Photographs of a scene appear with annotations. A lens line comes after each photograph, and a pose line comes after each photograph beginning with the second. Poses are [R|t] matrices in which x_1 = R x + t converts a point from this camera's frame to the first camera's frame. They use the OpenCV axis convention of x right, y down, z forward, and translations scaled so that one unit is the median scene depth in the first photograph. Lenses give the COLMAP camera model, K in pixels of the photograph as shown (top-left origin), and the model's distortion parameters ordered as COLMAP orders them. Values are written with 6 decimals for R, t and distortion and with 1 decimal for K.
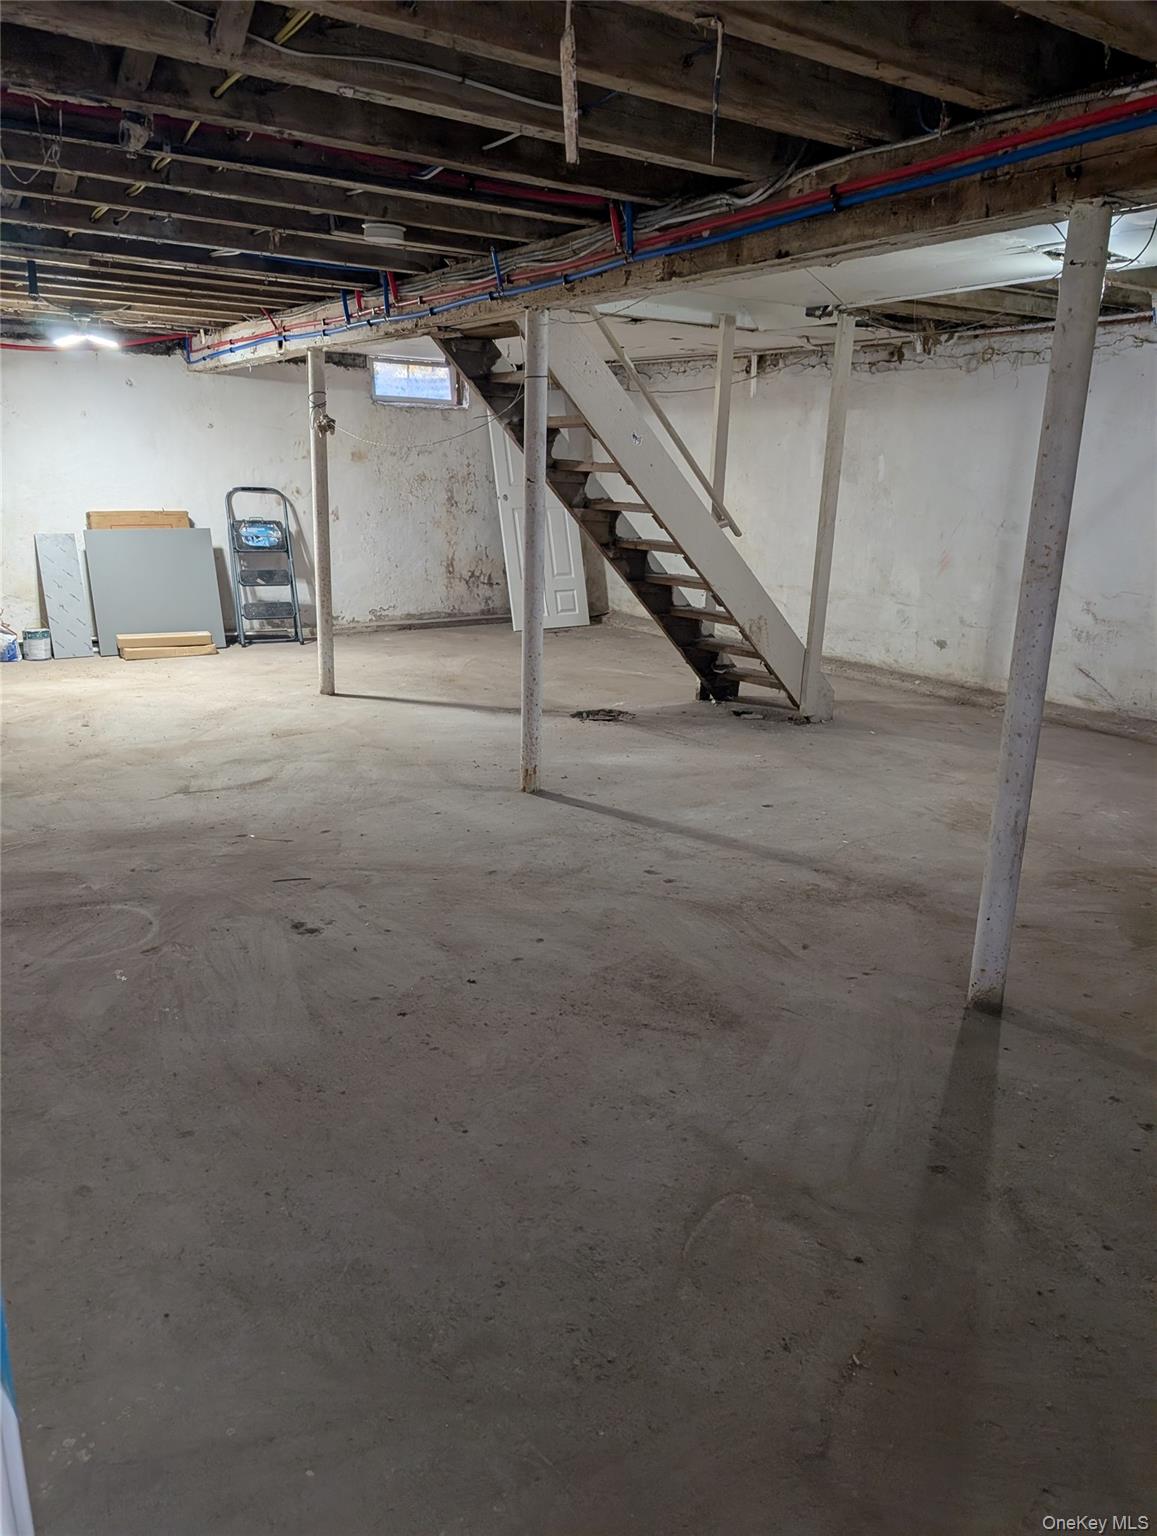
lens RADIAL K [[1111.3, 0, 578.5], [0, 1111.3, 768.0], [0, 0, 1]] dist [0.027887, -0.031427]
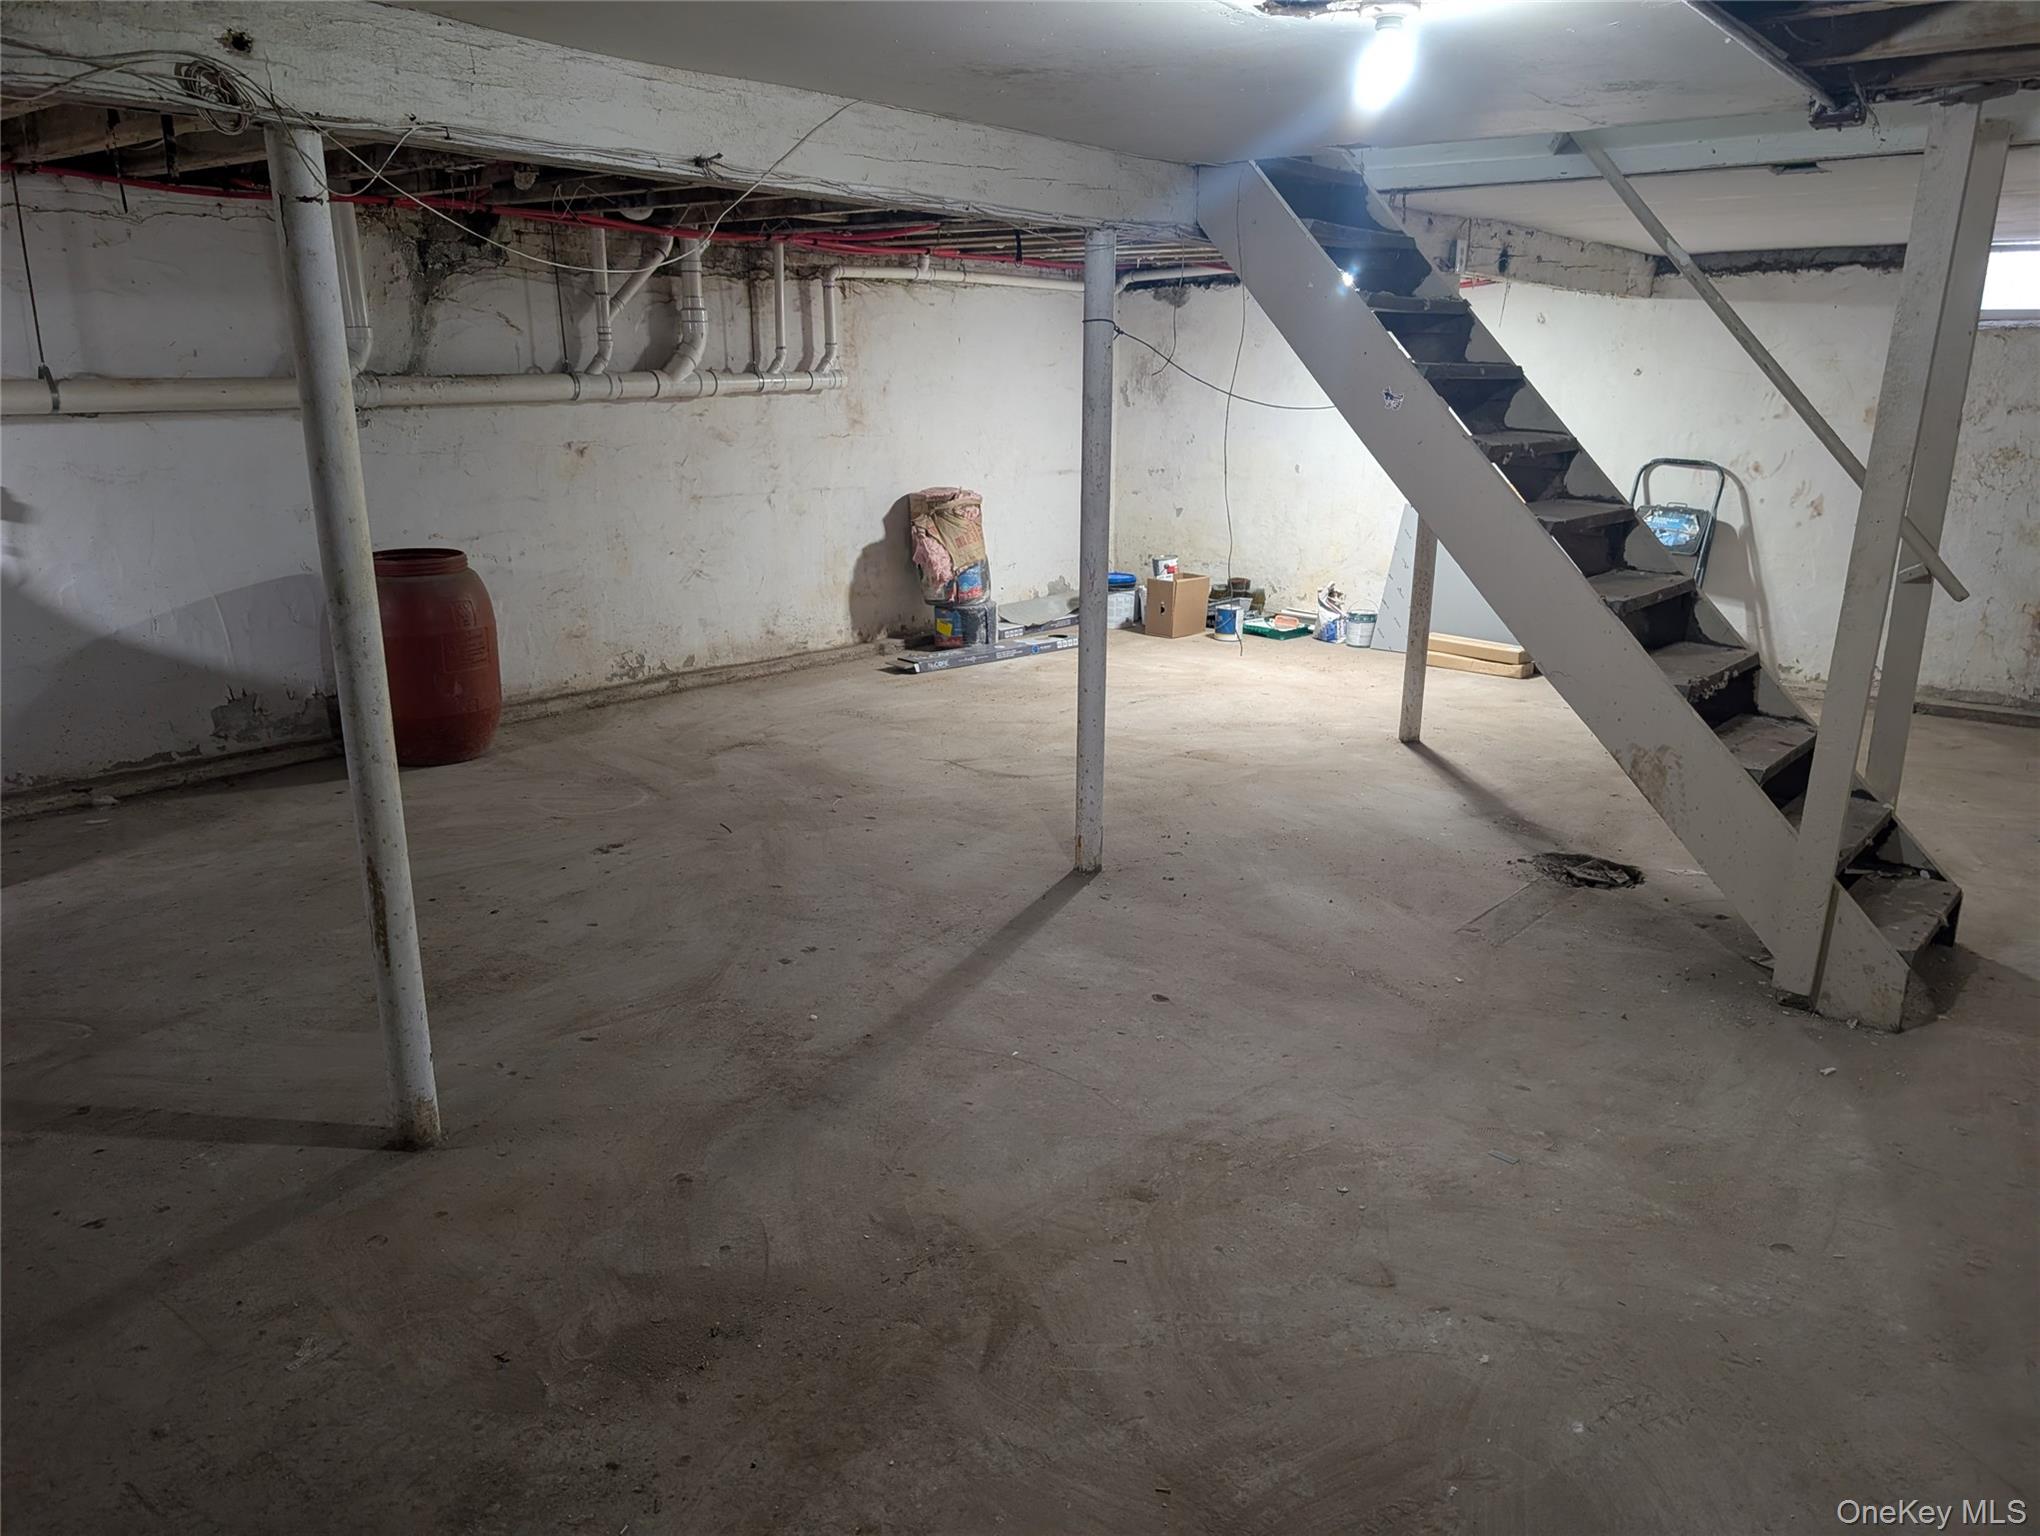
lens RADIAL K [[1475.9, 0, 1019.7], [0, 1475.9, 793.8], [0, 0, 1]] dist [0.027887, -0.031427]
pose [[0.267542, 0.246640, -0.931445, 0.975703], [-0.257680, 0.949790, 0.177483, -0.219051], [0.928452, 0.192531, 0.317662, 0.716685]]
